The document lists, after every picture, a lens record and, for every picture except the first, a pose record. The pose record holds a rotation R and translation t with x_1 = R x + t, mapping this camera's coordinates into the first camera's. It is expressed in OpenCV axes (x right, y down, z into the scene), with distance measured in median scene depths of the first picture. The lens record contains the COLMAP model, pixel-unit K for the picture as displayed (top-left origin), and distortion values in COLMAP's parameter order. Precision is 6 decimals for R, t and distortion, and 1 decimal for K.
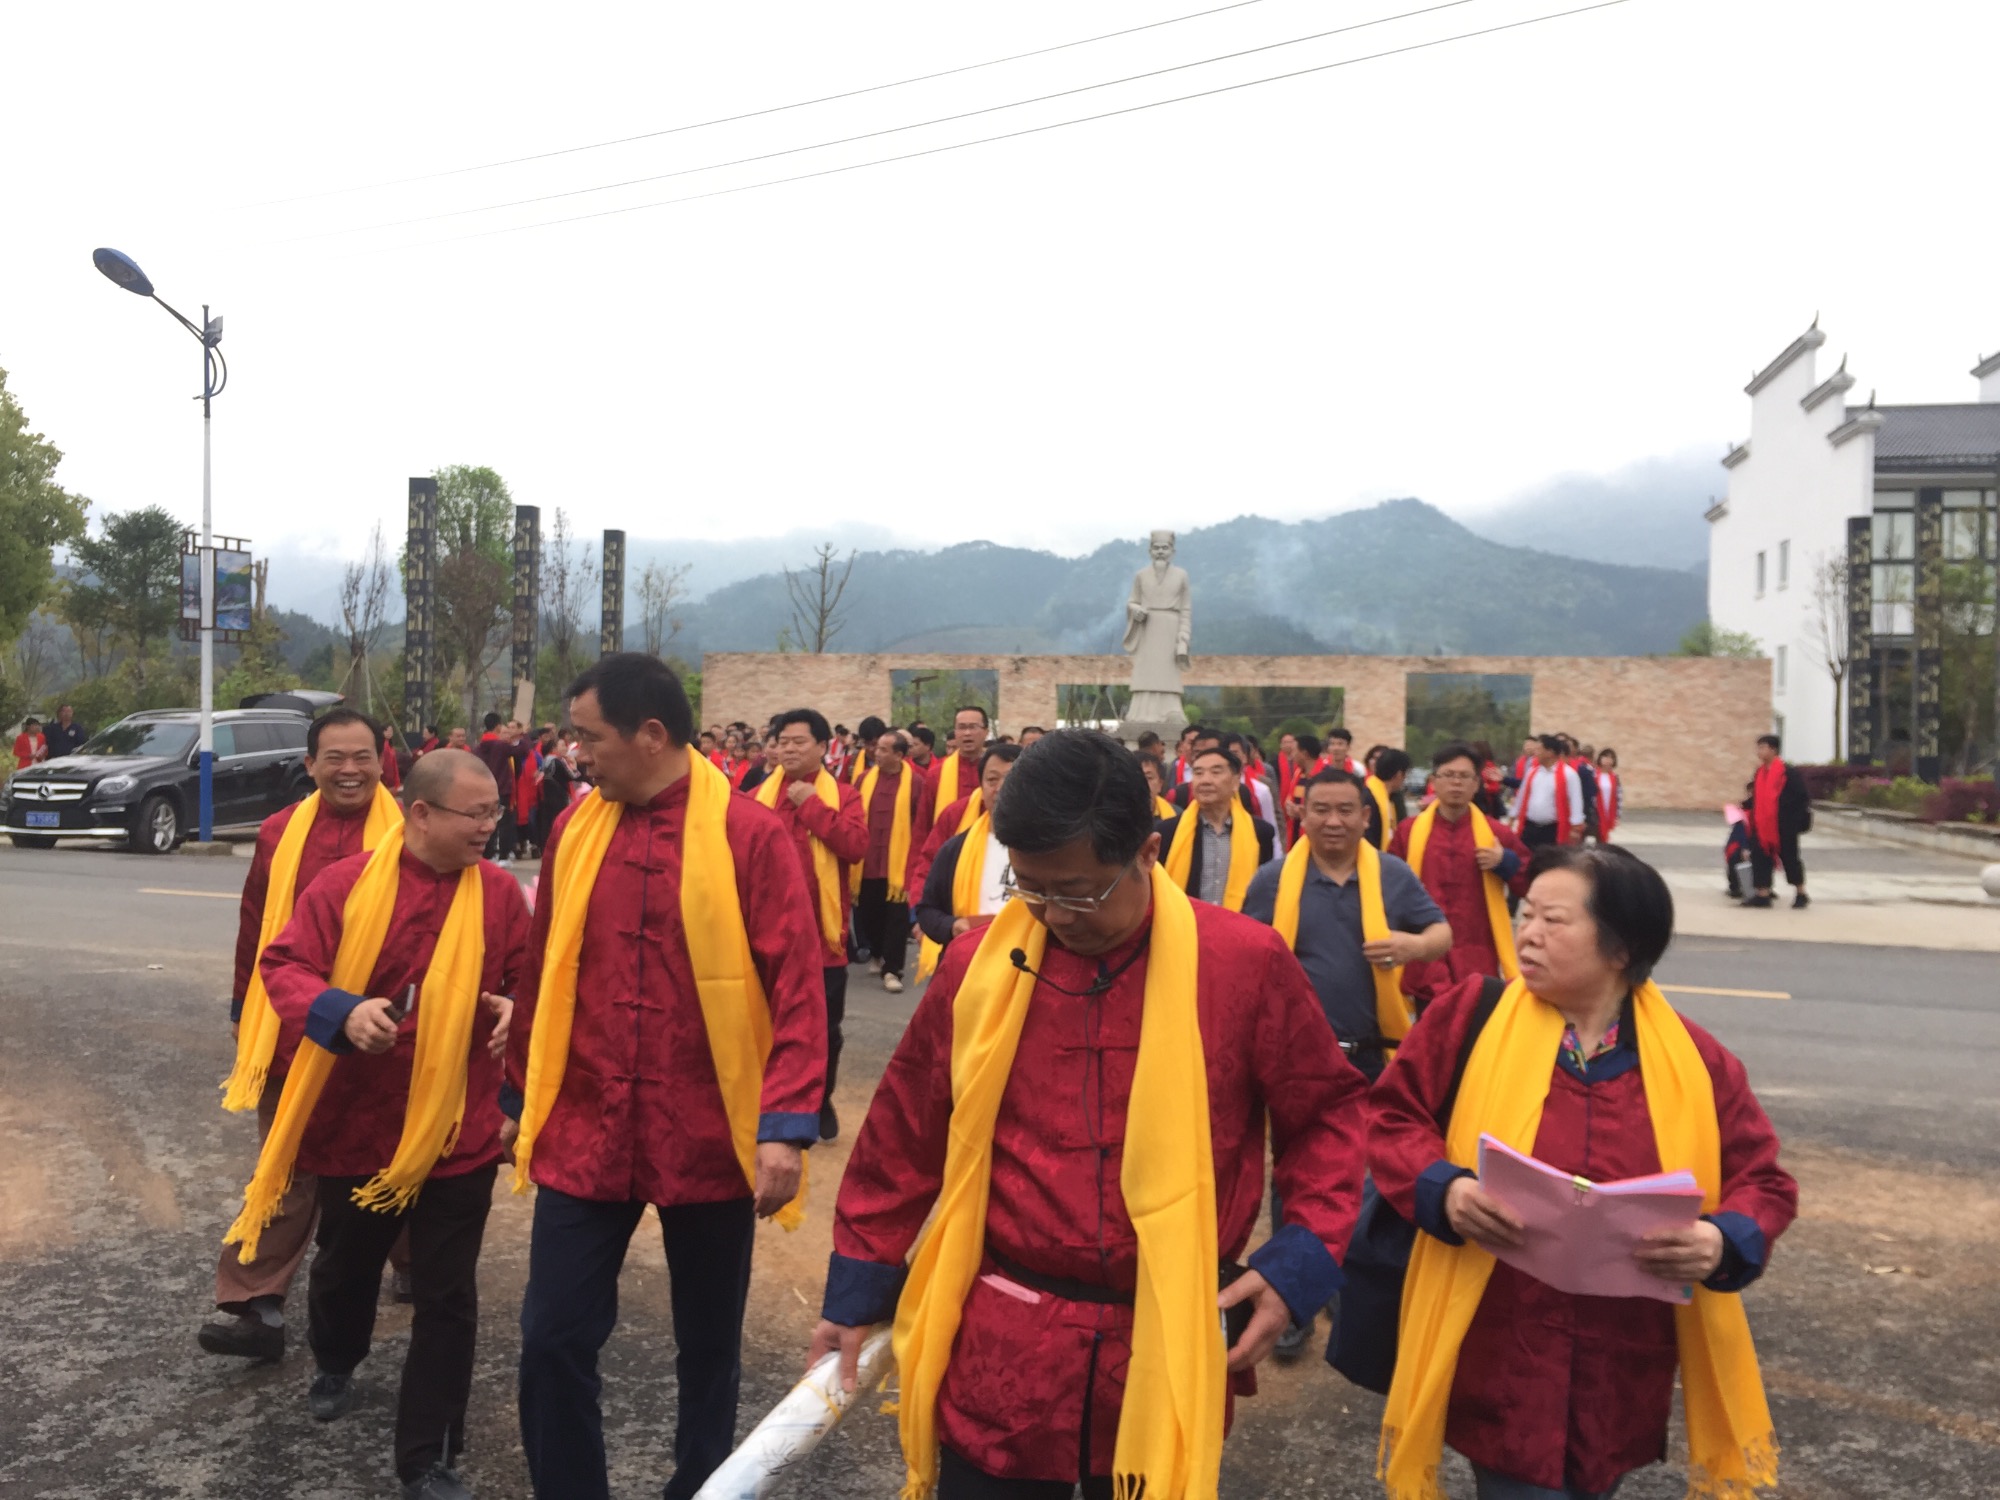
lens RADIAL K [[1687.1, 0, 1000.0], [0, 1687.1, 750.0], [0, 0, 1]] dist [0.061163, -0.082537]
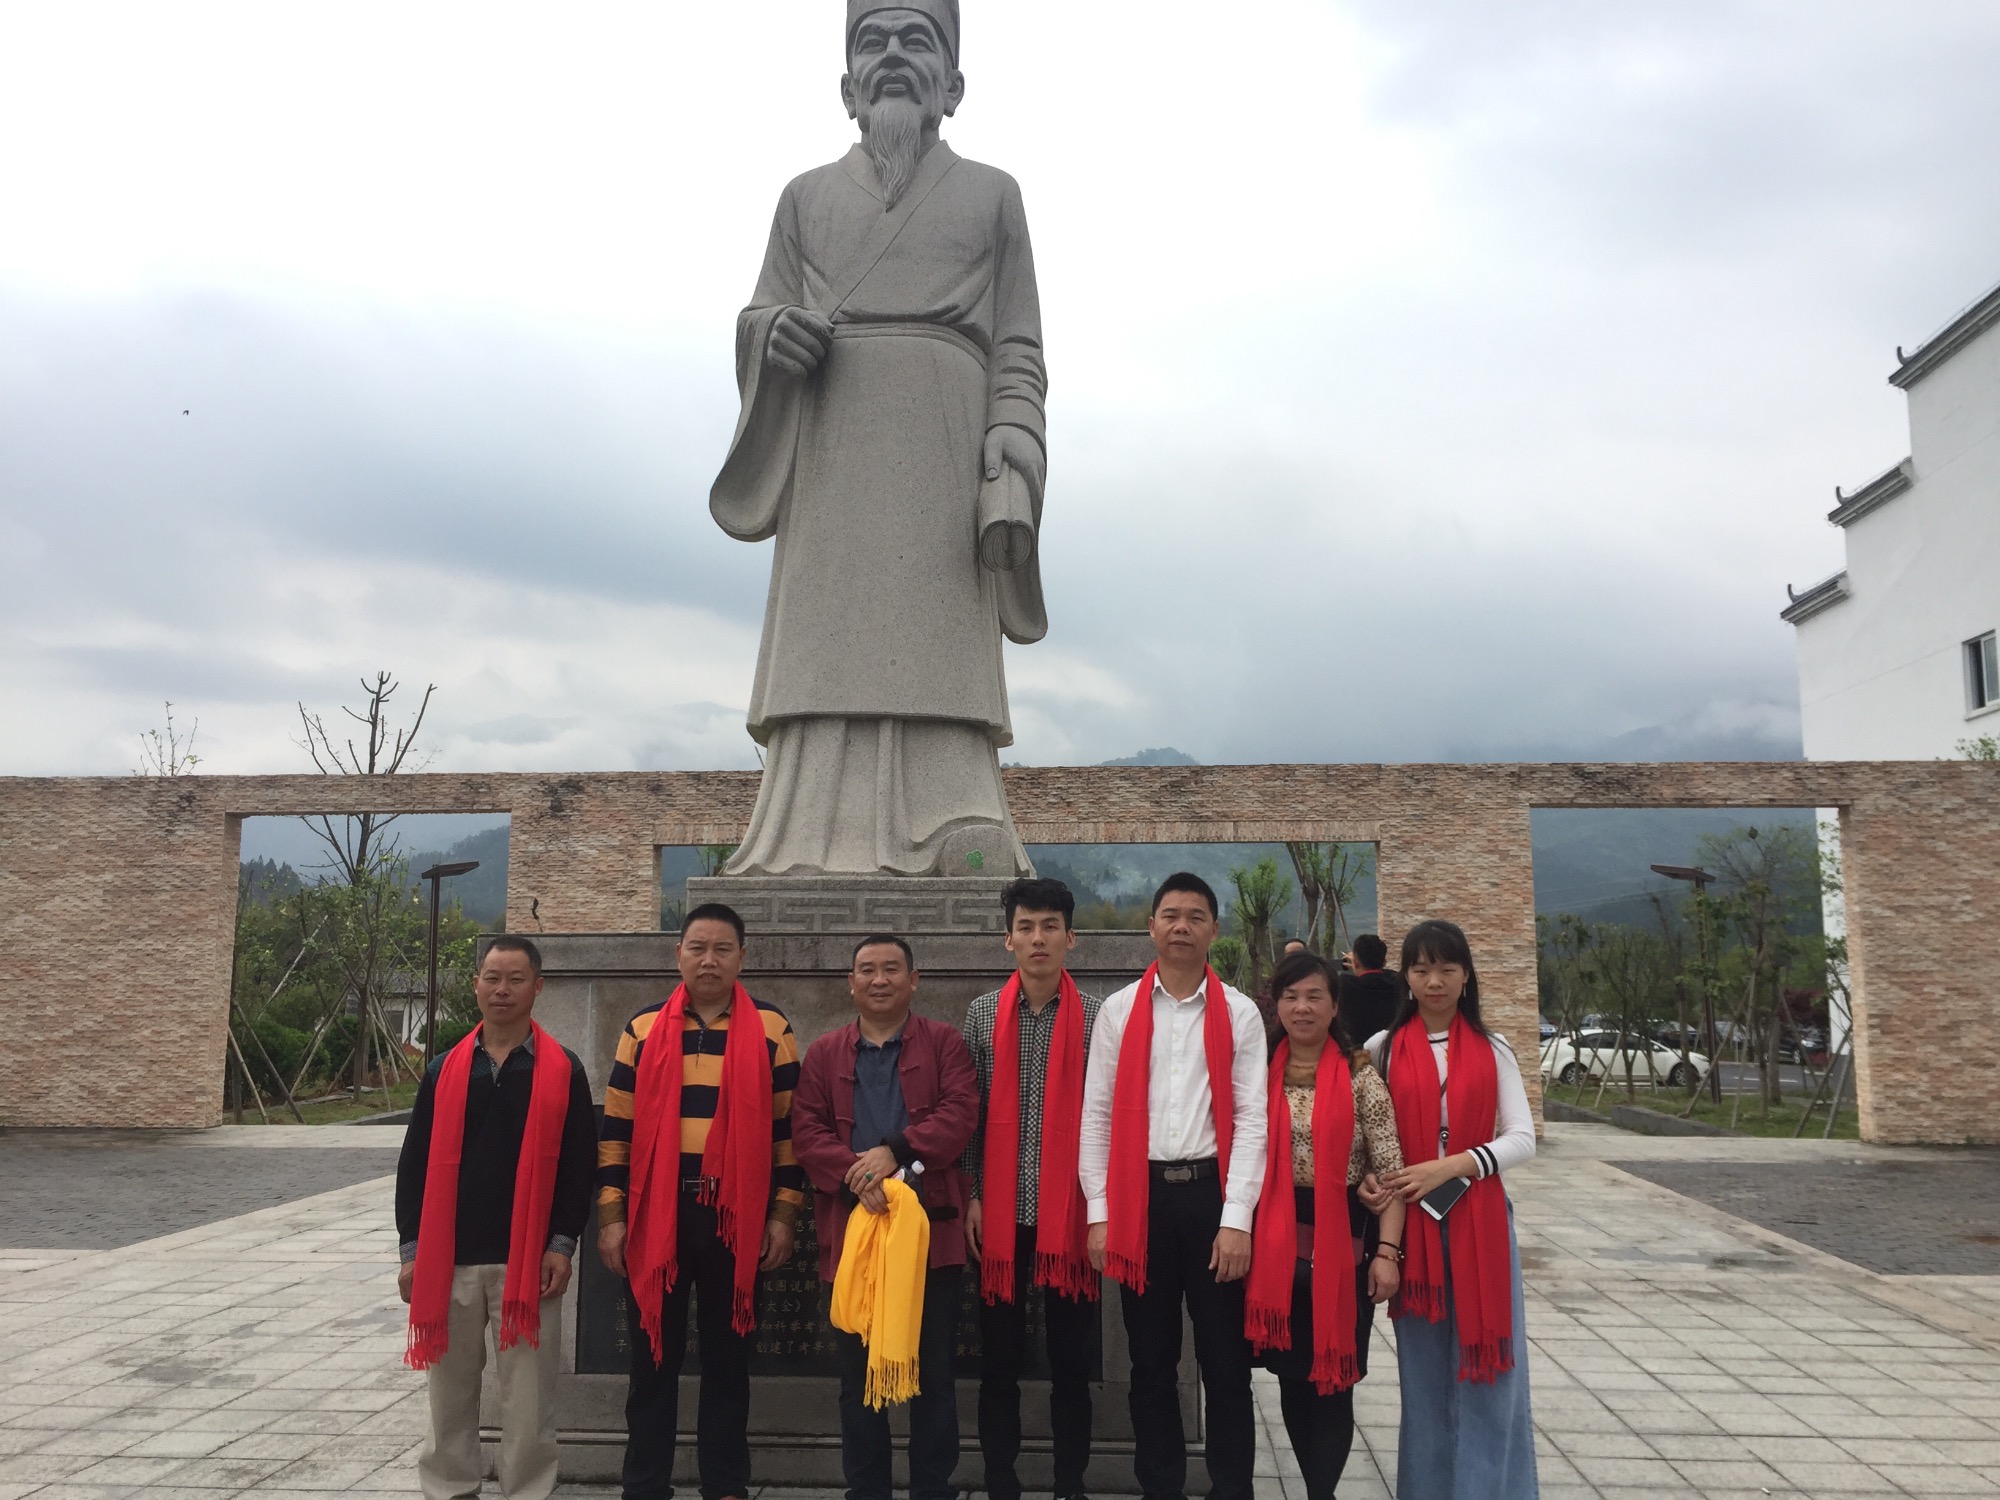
lens RADIAL K [[1701.4, 0, 998.5], [0, 1701.4, 700.2], [0, 0, 1]] dist [0.068540, -0.081001]
pose [[0.990676, 0.009032, 0.135937, 0.057139], [0.014628, 0.984980, -0.172050, -0.002348], [-0.135449, 0.172434, 0.975664, 0.579905]]
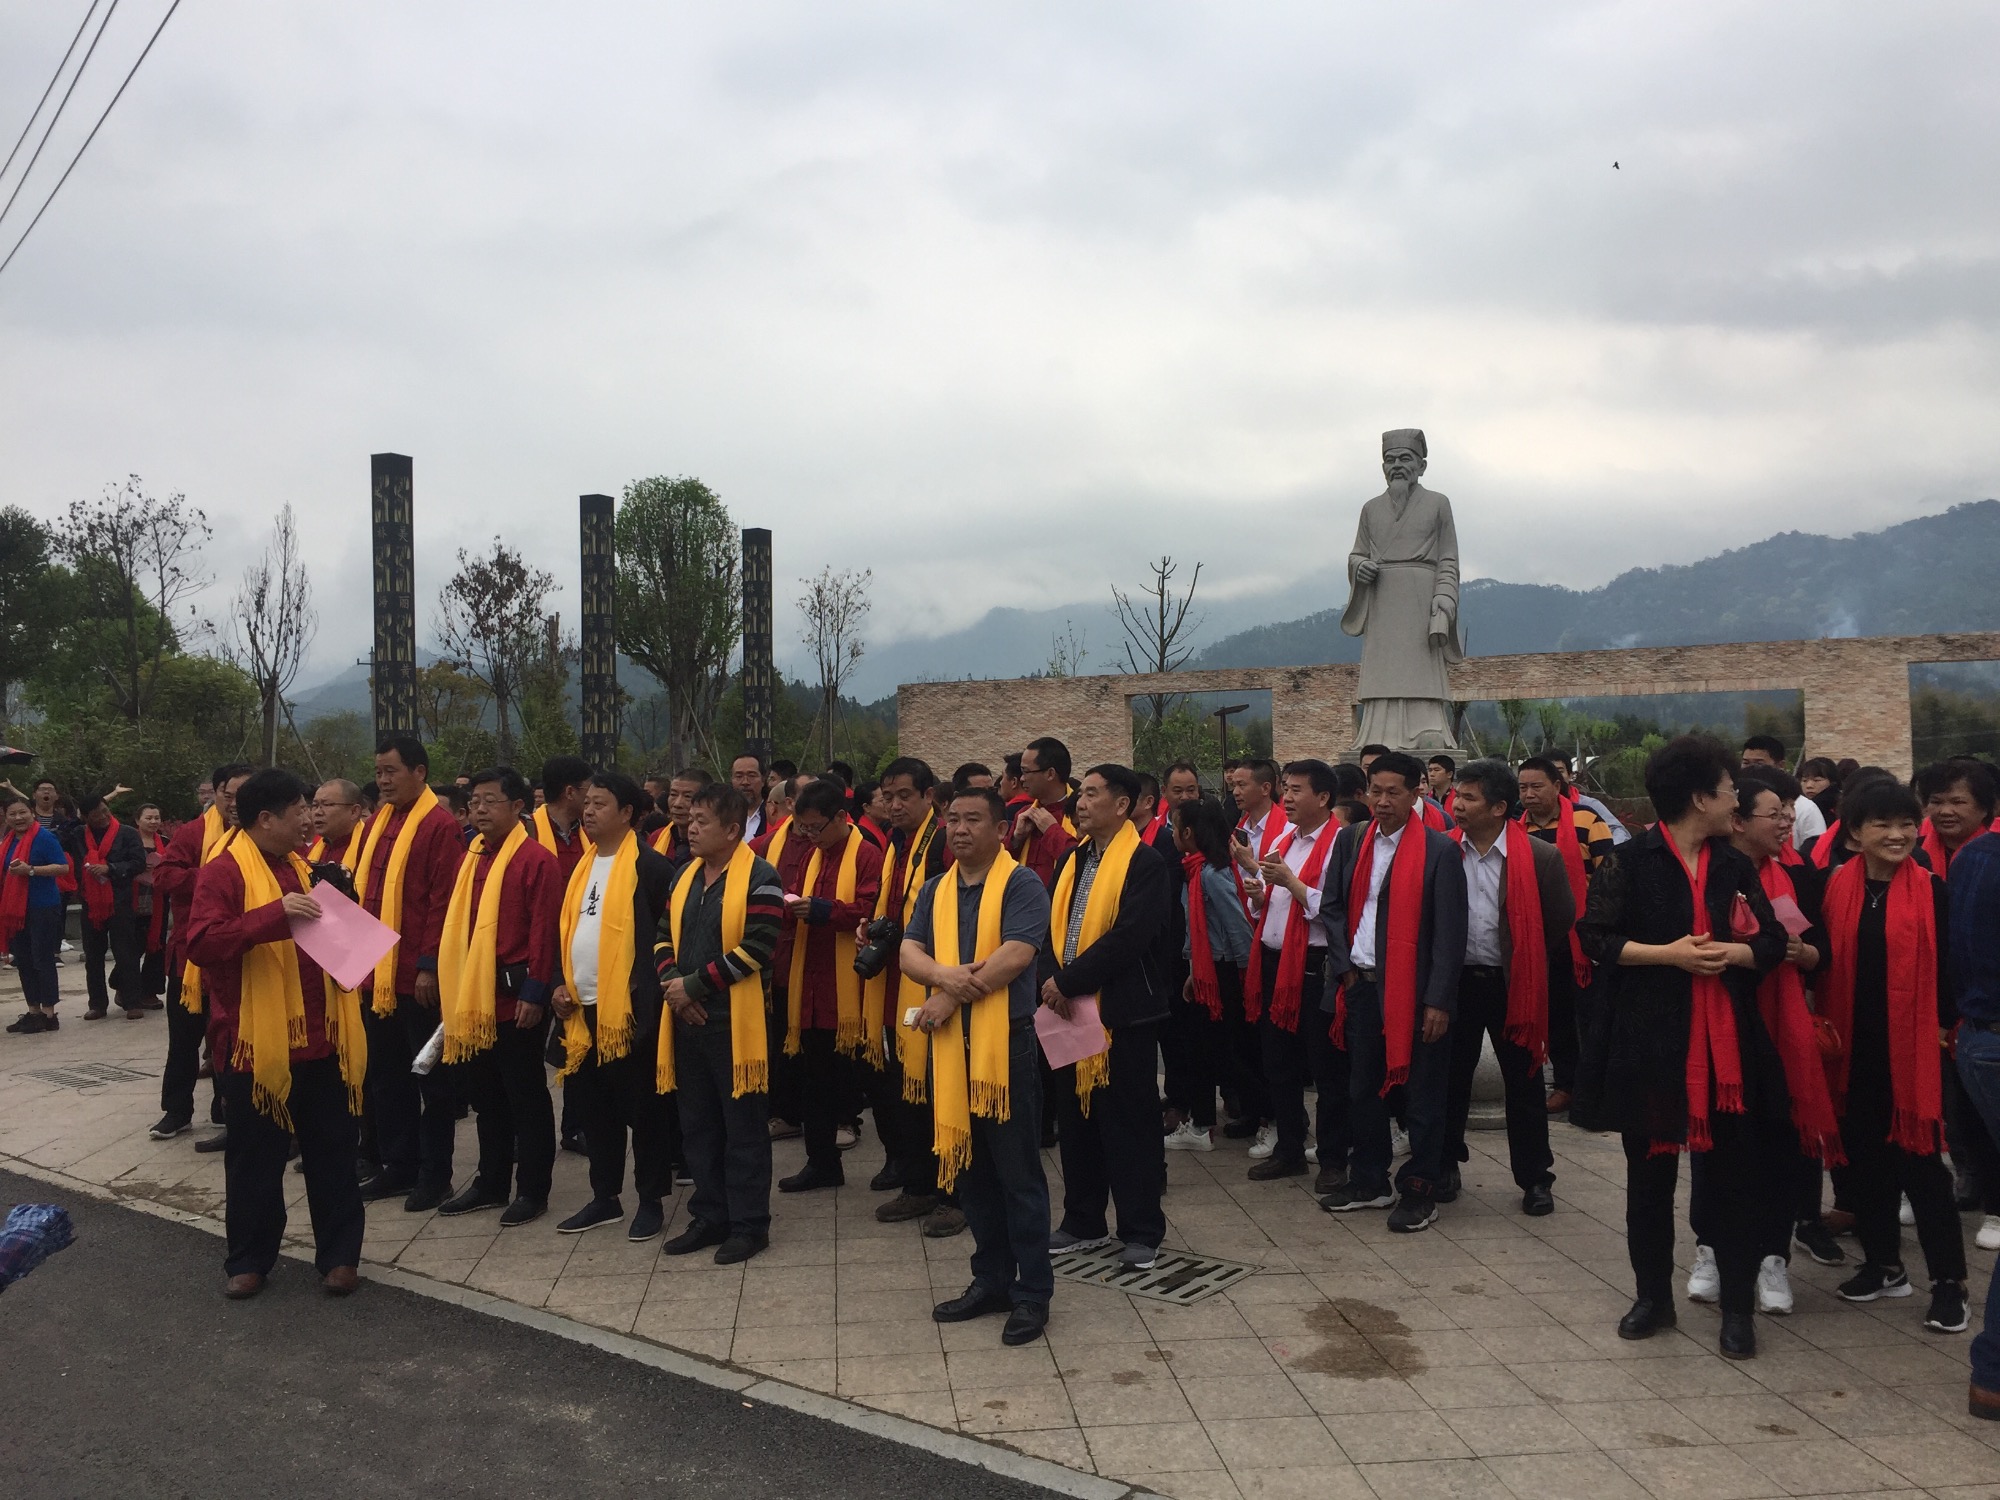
lens RADIAL K [[1680.7, 0, 1000.0], [0, 1680.7, 750.0], [0, 0, 1]] dist [0.077650, -0.112307]
pose [[0.956892, -0.033483, -0.288506, 0.092666], [0.024537, 0.999101, -0.034569, 0.000260], [0.289404, 0.026000, 0.956854, 0.281984]]
